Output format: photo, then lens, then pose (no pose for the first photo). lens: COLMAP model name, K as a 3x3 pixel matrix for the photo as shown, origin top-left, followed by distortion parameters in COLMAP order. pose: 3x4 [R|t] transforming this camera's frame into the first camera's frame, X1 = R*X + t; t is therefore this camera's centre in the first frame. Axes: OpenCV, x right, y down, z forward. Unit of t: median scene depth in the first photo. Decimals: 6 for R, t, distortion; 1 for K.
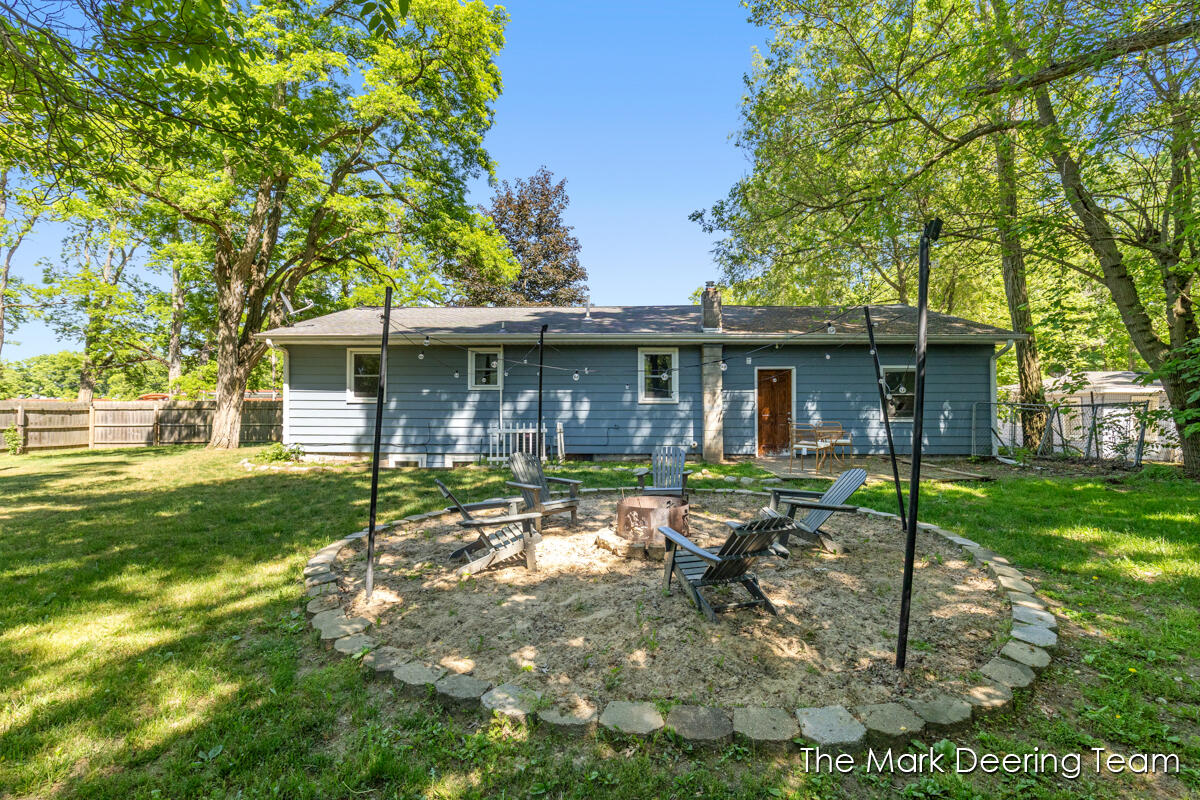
lens RADIAL K [[537.5, 0, 597.5], [0, 537.5, 402.2], [0, 0, 1]] dist [0.011769, -0.001831]
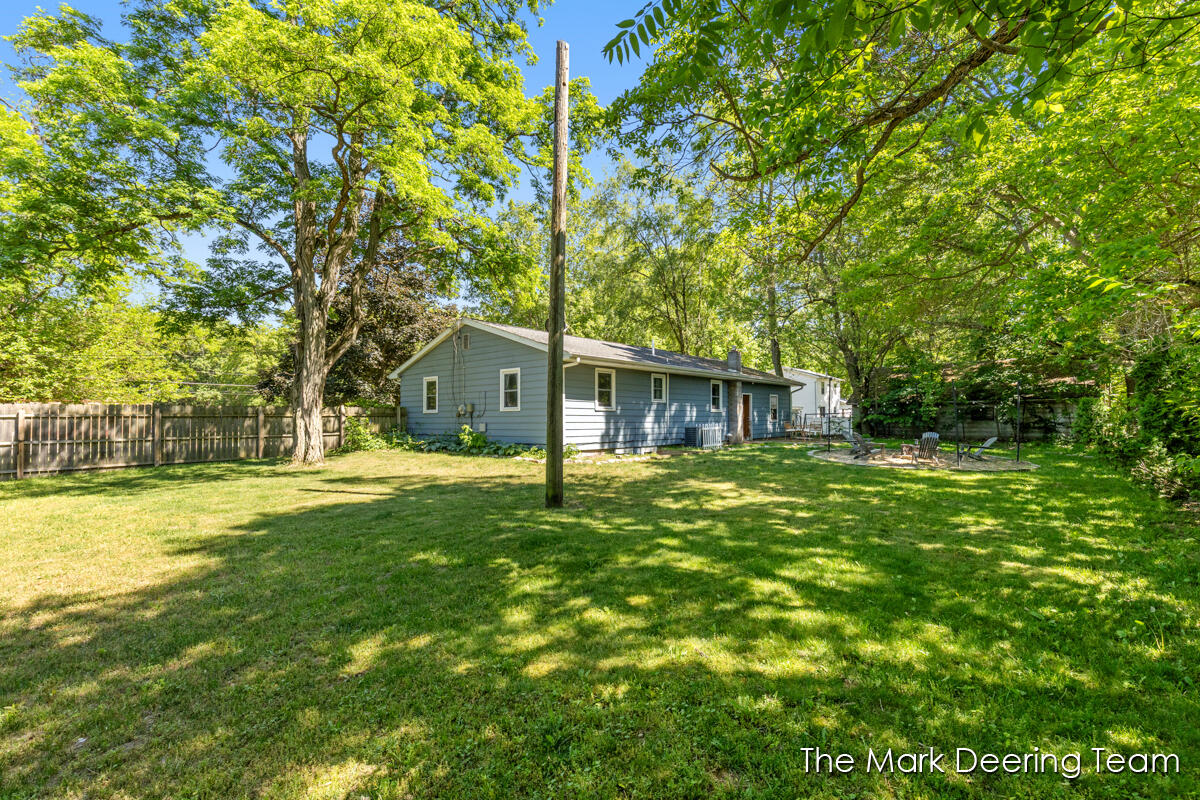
lens RADIAL K [[537.5, 0, 597.9], [0, 537.5, 401.8], [0, 0, 1]] dist [0.011769, -0.001831]
pose [[0.618871, 0.017120, 0.785306, -1.475266], [-0.009148, 0.999852, -0.014588, -0.001075], [-0.785440, 0.001844, 0.618935, 0.206589]]
